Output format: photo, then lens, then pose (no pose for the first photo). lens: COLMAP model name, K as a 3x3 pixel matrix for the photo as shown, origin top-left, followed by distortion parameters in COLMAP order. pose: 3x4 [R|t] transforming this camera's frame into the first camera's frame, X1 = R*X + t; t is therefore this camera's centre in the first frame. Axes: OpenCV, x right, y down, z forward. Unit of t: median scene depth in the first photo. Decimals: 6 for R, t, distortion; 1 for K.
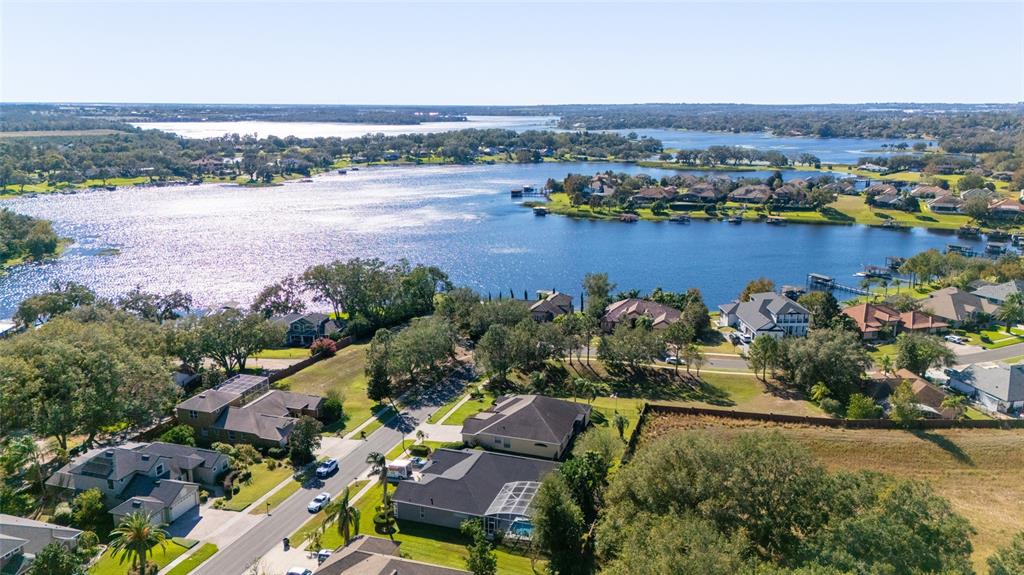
lens RADIAL K [[752.5, 0, 512.0], [0, 752.5, 287.5], [0, 0, 1]] dist [0.030232, -0.011582]
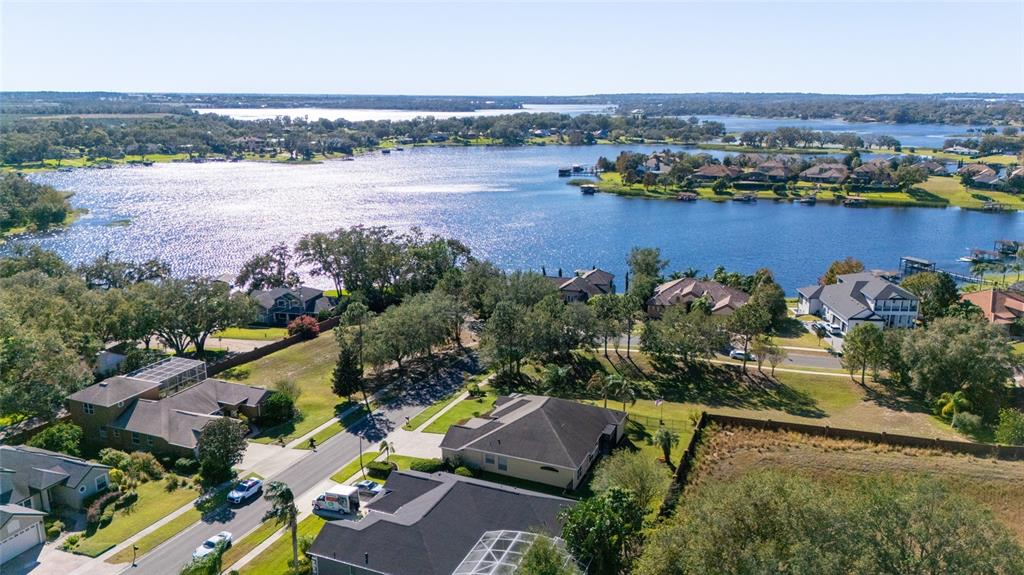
lens RADIAL K [[752.5, 0, 512.0], [0, 752.5, 287.5], [0, 0, 1]] dist [0.030232, -0.011582]
pose [[0.997176, 0.020529, -0.072237, 0.030694], [-0.019711, 0.999734, 0.012010, 0.020154], [0.072464, -0.010552, 0.997315, 0.183699]]
